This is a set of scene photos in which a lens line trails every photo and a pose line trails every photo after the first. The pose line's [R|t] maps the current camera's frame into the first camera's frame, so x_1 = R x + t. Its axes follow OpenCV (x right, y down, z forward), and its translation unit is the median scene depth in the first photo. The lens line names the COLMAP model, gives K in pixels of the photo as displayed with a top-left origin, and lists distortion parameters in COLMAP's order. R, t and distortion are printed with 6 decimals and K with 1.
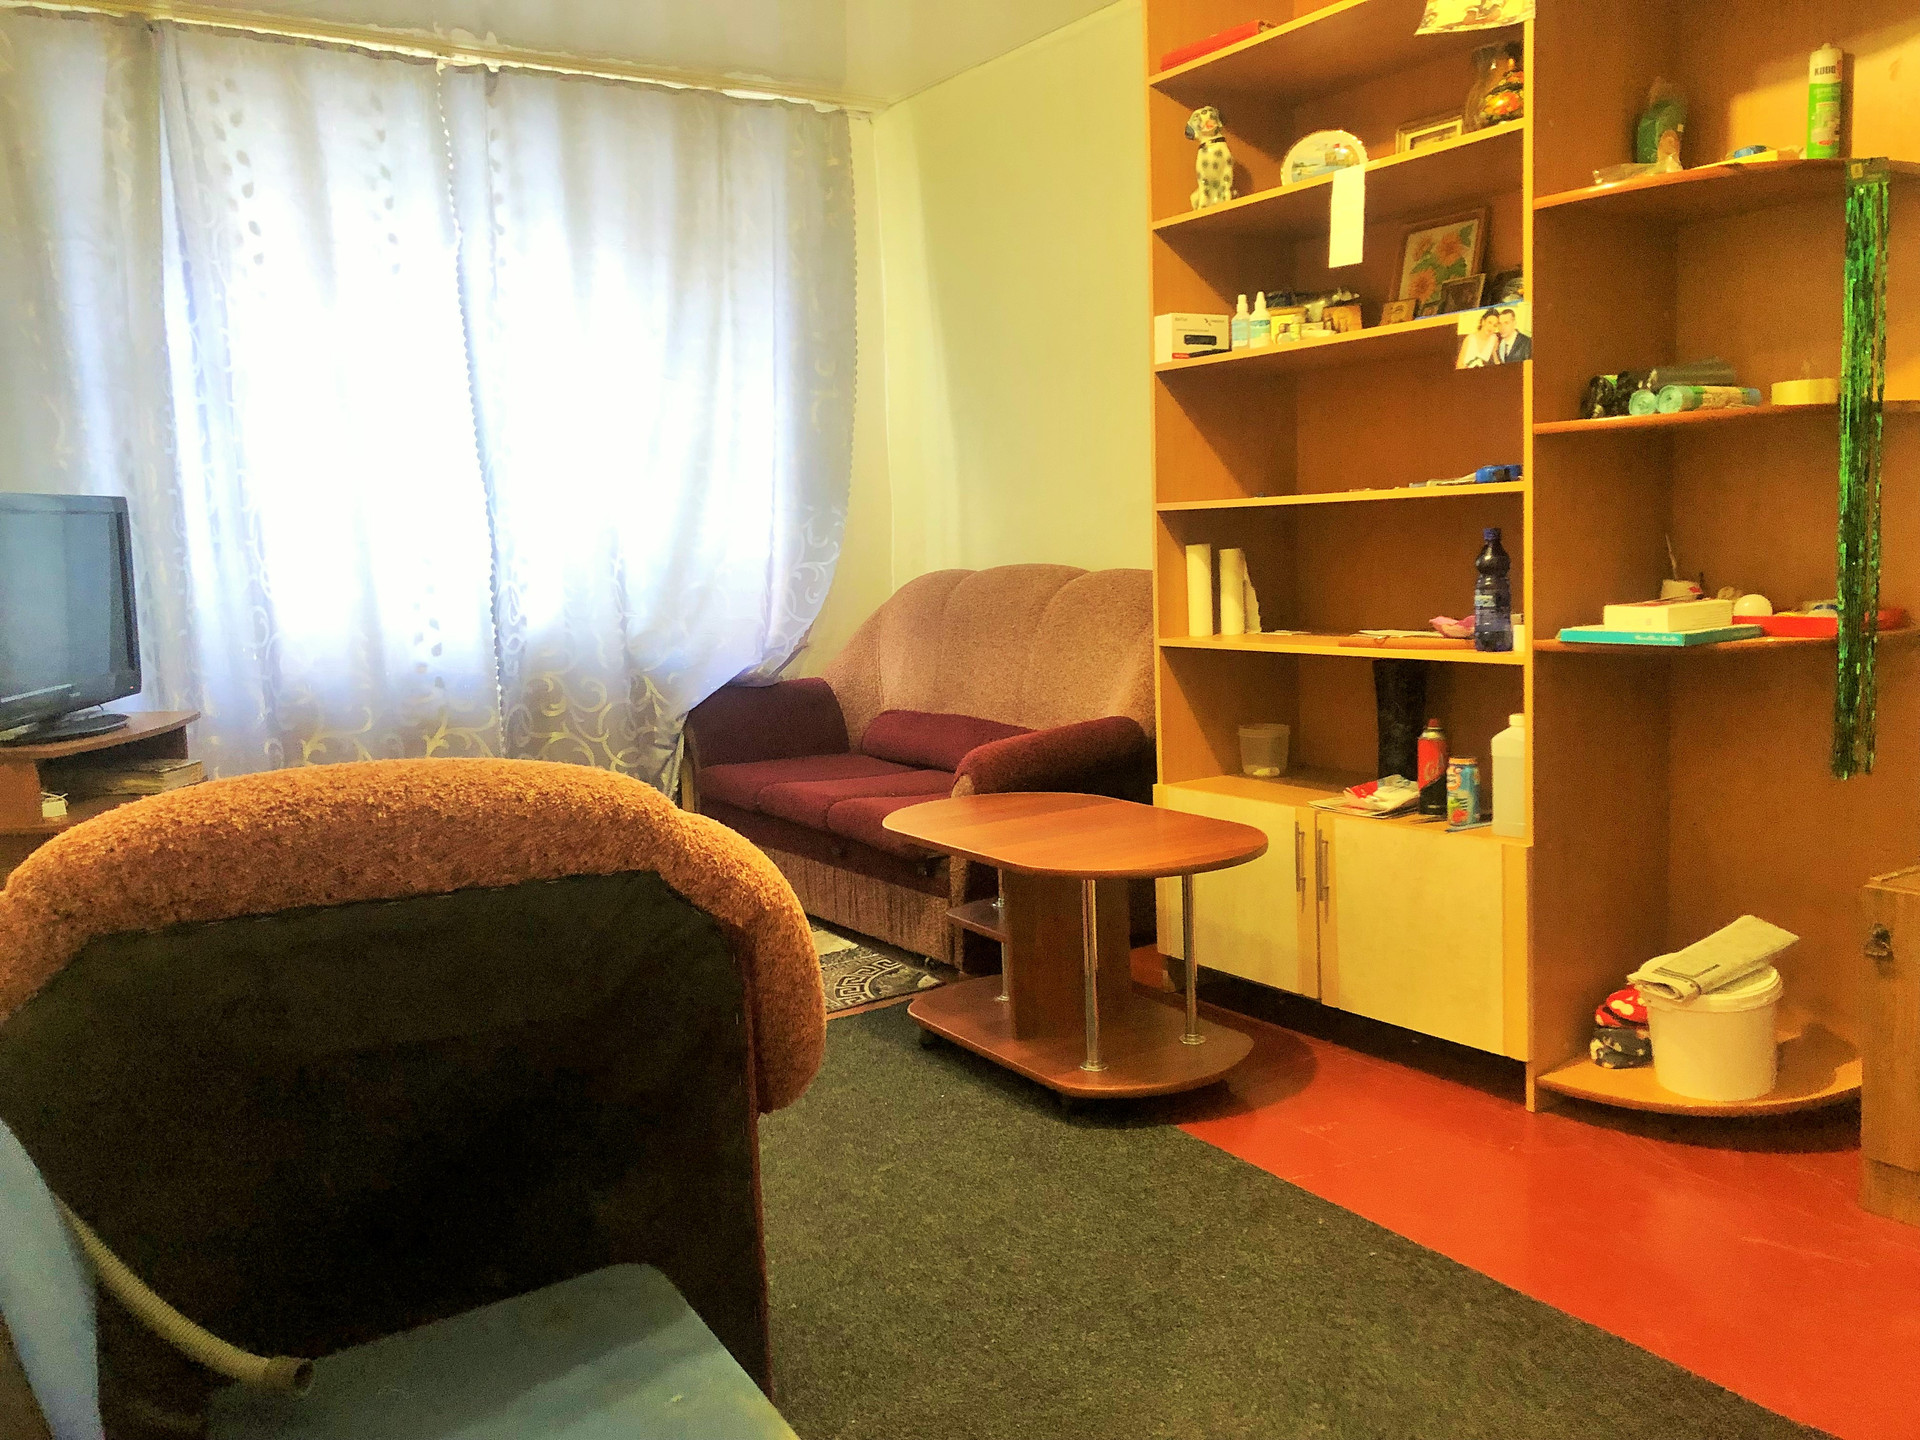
lens RADIAL K [[1561.2, 0, 939.3], [0, 1561.2, 715.8], [0, 0, 1]] dist [0.023770, -0.023714]
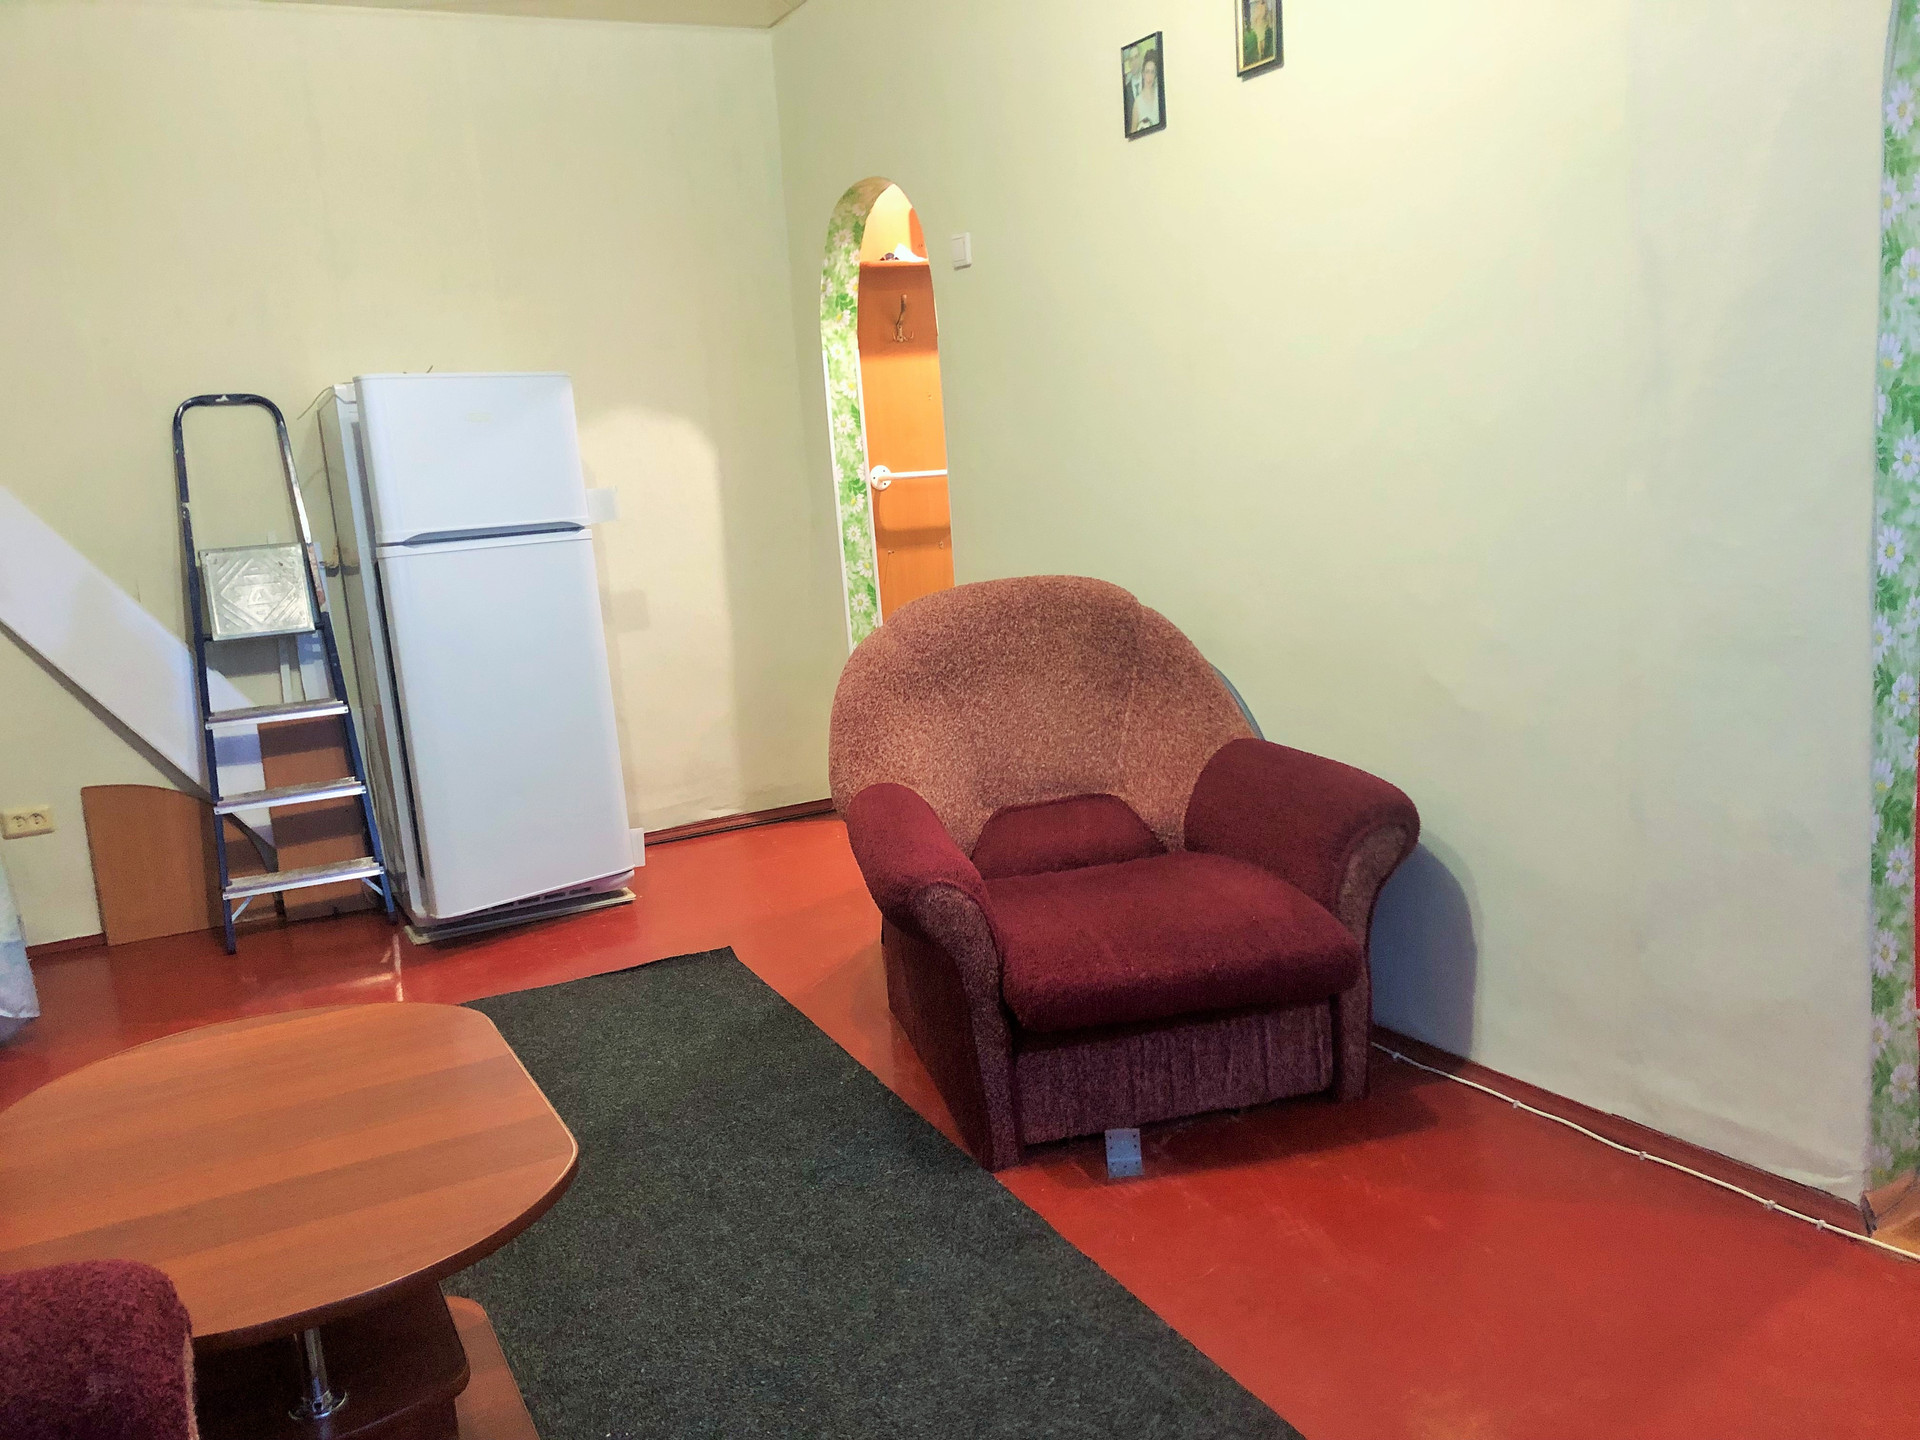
lens RADIAL K [[1561.2, 0, 961.8], [0, 1561.2, 722.8], [0, 0, 1]] dist [0.023770, -0.023714]
pose [[-0.990294, 0.094980, 0.101468, -0.225502], [0.119668, 0.953988, 0.274931, -0.184951], [-0.070686, 0.284405, -0.956095, 1.470252]]
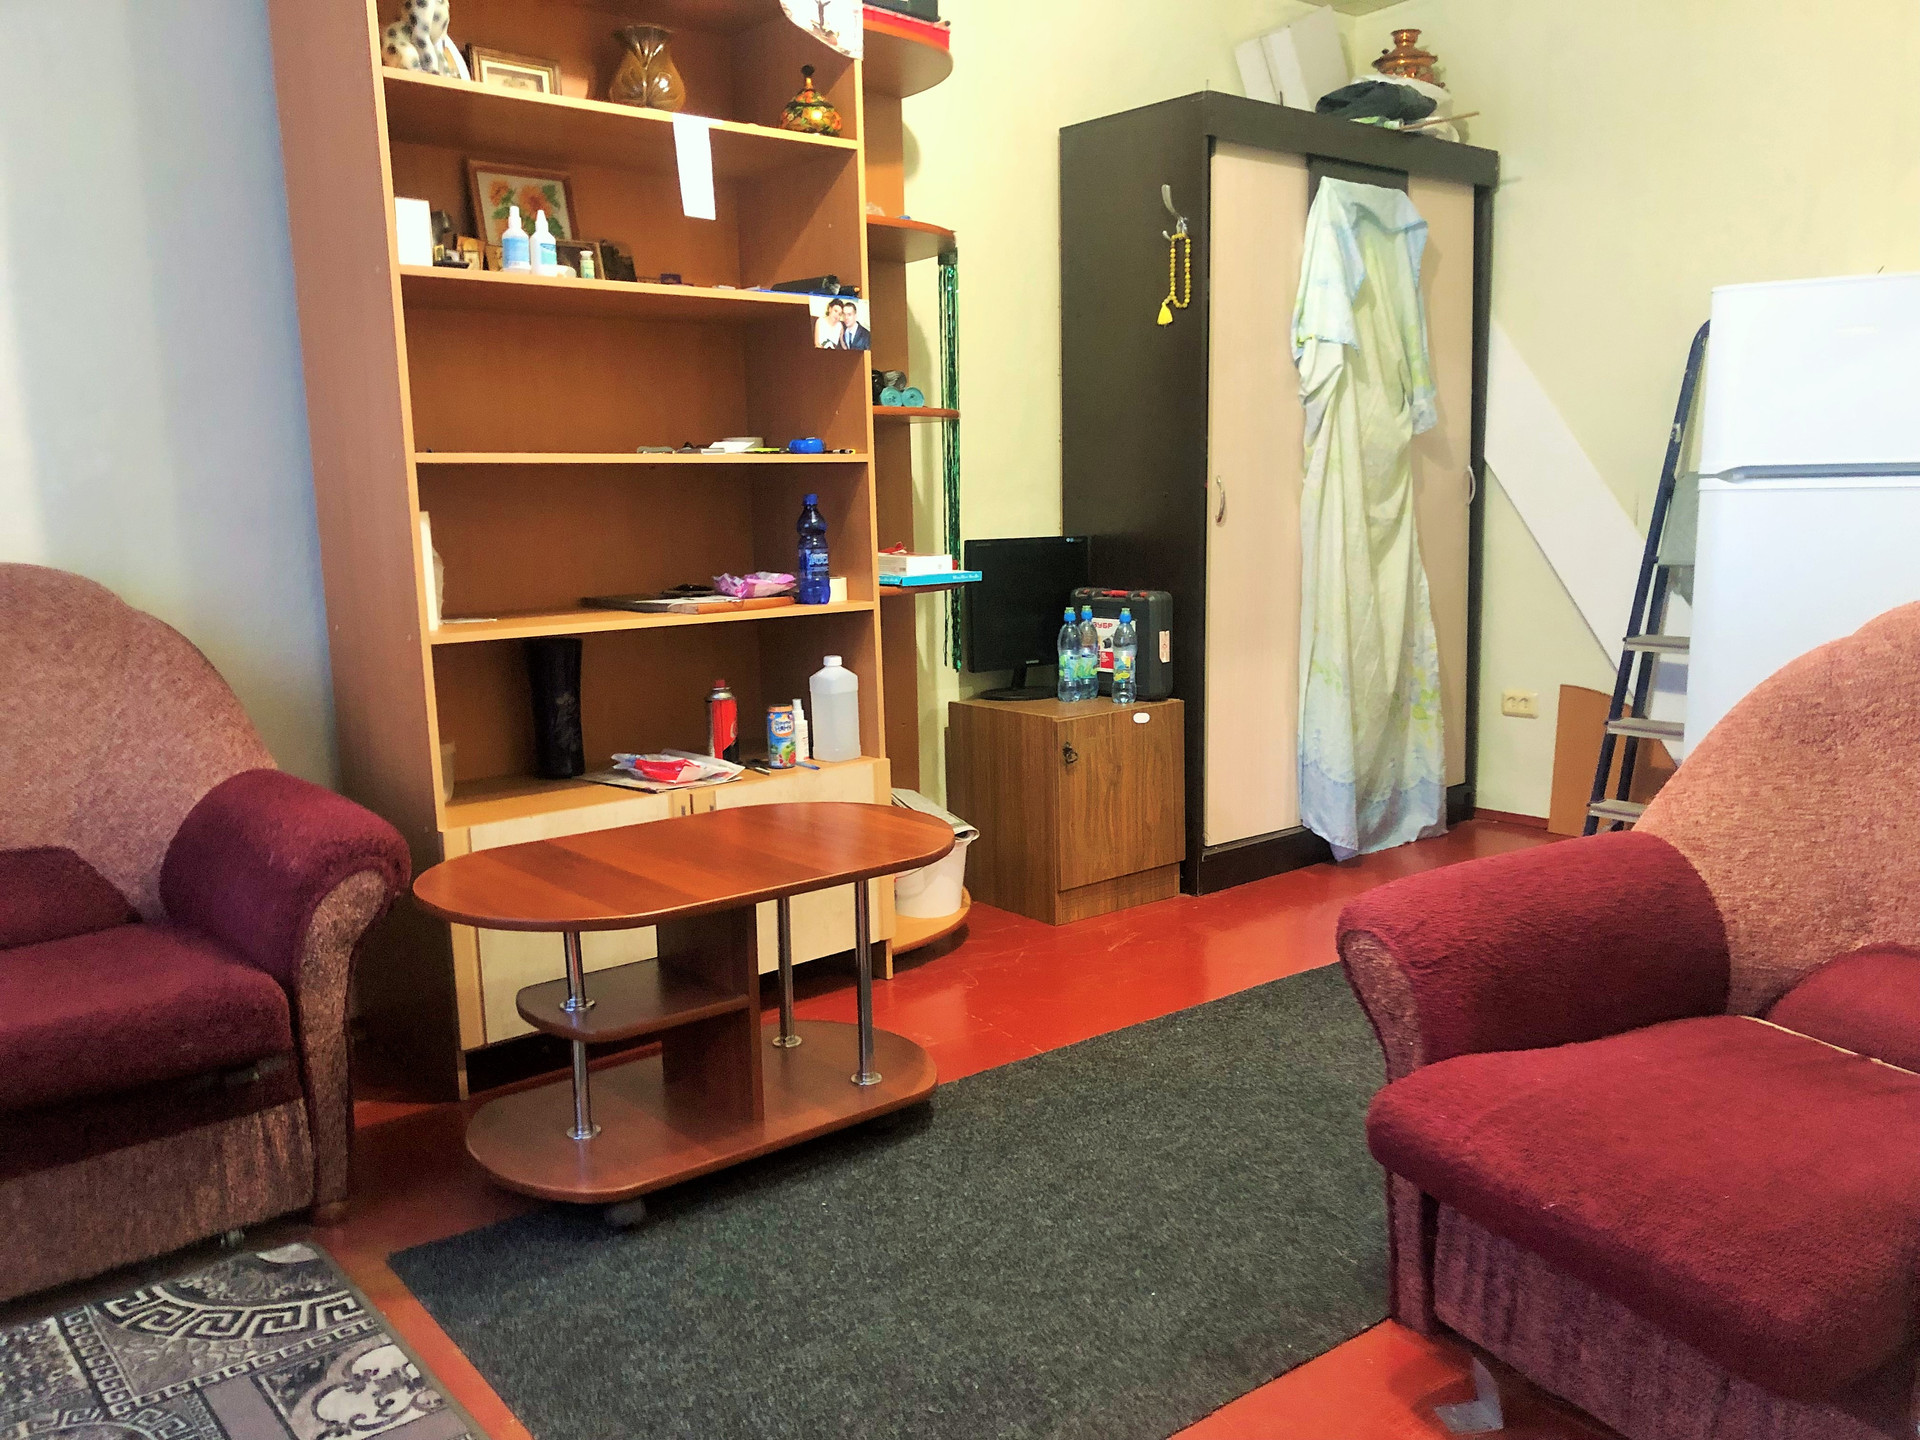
lens RADIAL K [[1561.2, 0, 977.6], [0, 1561.2, 732.1], [0, 0, 1]] dist [0.023770, -0.023714]
pose [[-0.127742, -0.112436, 0.985414, -0.722015], [0.141563, 0.981314, 0.130319, -0.073803], [-0.981653, 0.156145, -0.109438, 0.944499]]
